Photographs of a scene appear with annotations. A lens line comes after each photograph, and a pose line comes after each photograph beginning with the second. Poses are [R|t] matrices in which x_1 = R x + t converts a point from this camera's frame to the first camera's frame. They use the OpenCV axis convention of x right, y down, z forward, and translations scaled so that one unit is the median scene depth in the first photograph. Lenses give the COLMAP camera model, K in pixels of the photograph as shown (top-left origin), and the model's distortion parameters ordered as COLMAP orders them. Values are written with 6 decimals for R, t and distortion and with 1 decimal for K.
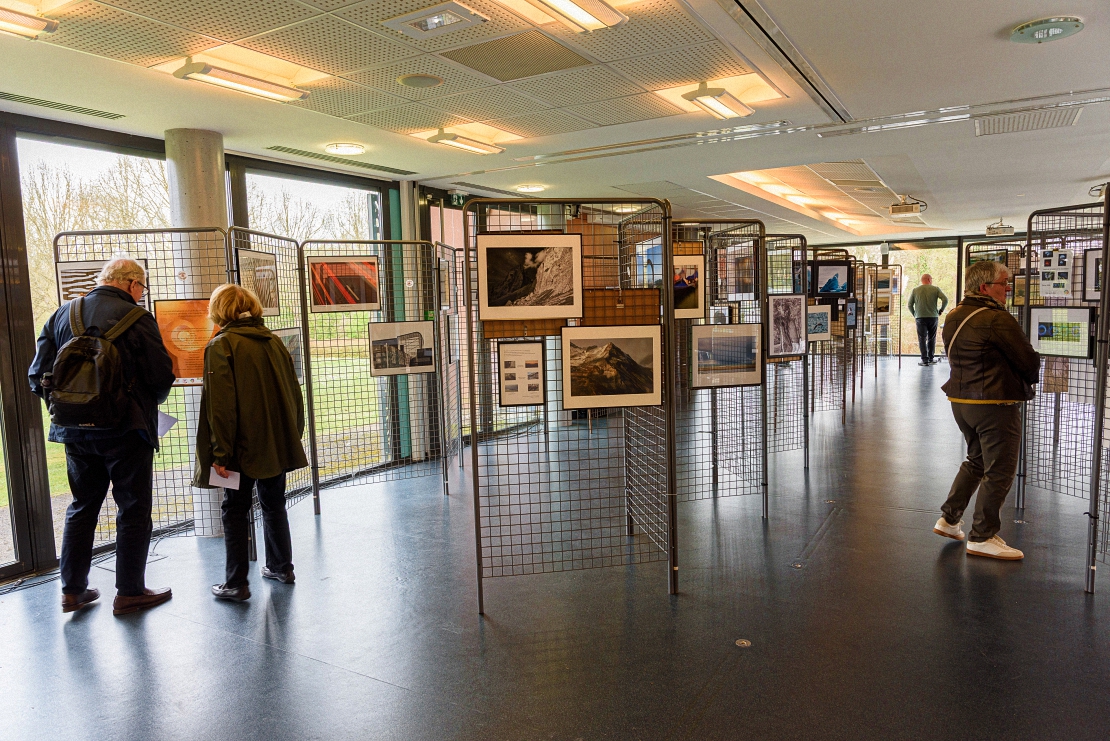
lens RADIAL K [[746.0, 0, 551.8], [0, 746.0, 369.0], [0, 0, 1]] dist [-0.003537, -0.000783]
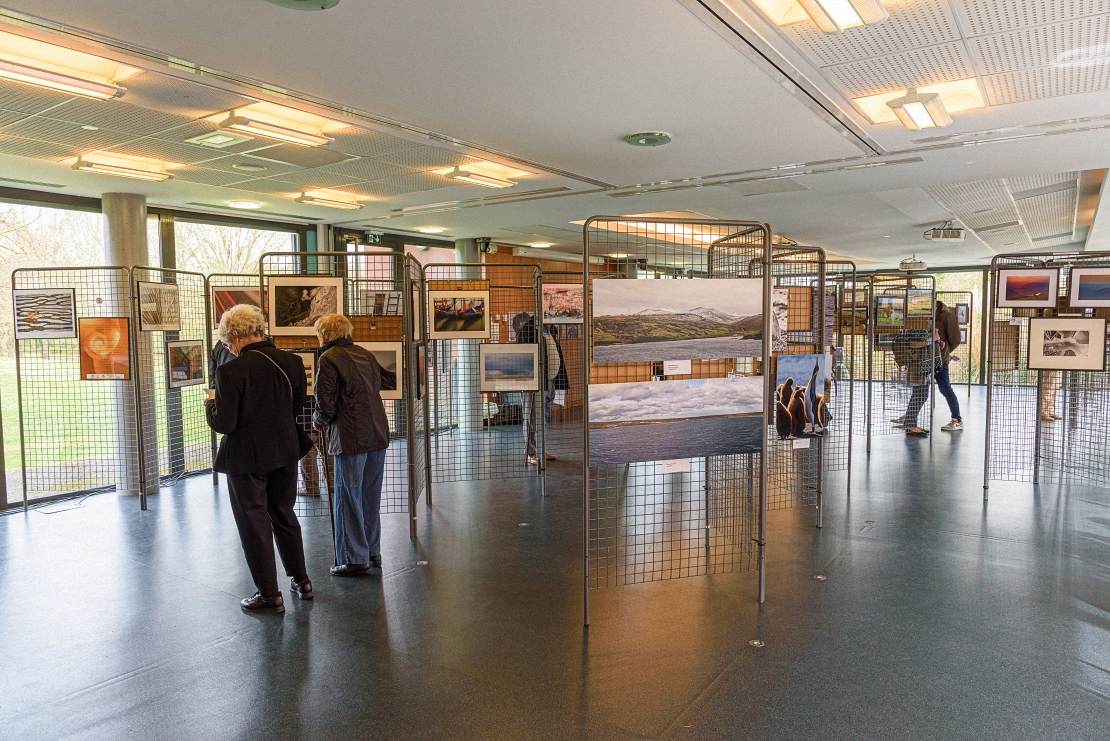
lens RADIAL K [[746.0, 0, 557.9], [0, 746.0, 369.5], [0, 0, 1]] dist [-0.003537, -0.000783]
pose [[0.997627, 0.021353, -0.065455, 0.411841], [-0.023163, 0.999367, -0.027018, 0.018625], [0.064837, 0.028470, 0.997490, -0.293184]]
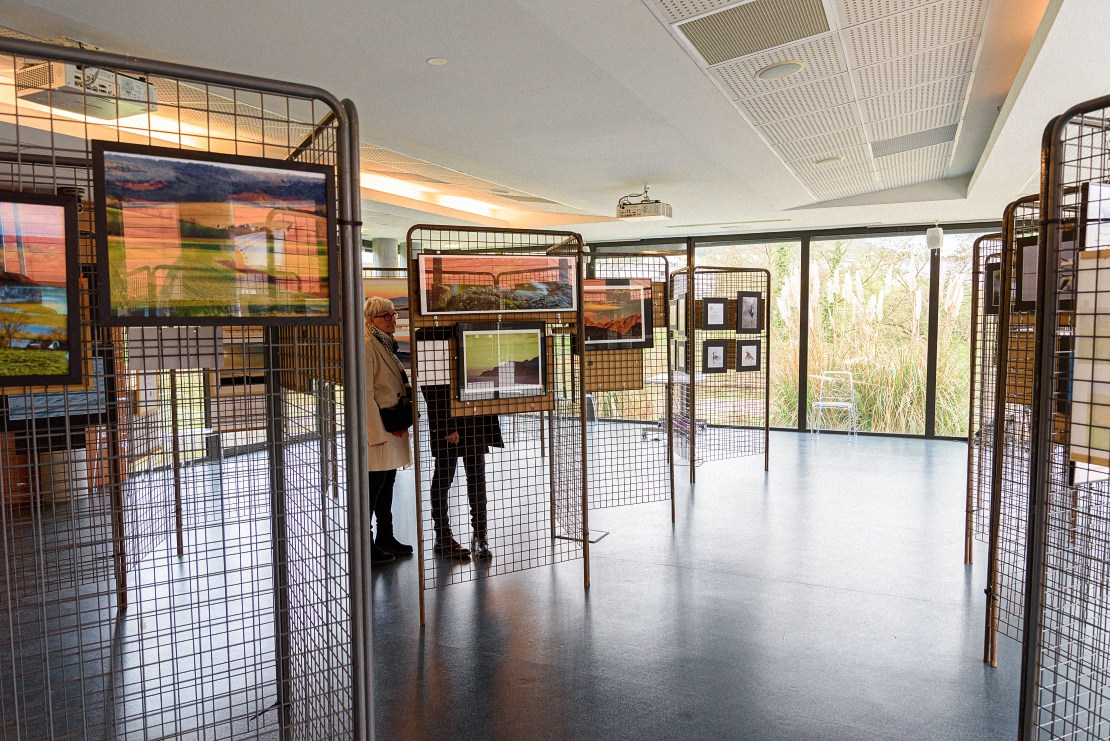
lens RADIAL K [[746.0, 0, 555.6], [0, 746.0, 374.7], [0, 0, 1]] dist [-0.003537, -0.000783]
pose [[0.996189, 0.004753, 0.087093, 1.279924], [-0.001657, 0.999365, -0.035587, -0.136288], [-0.087207, 0.035307, 0.995564, 1.272738]]
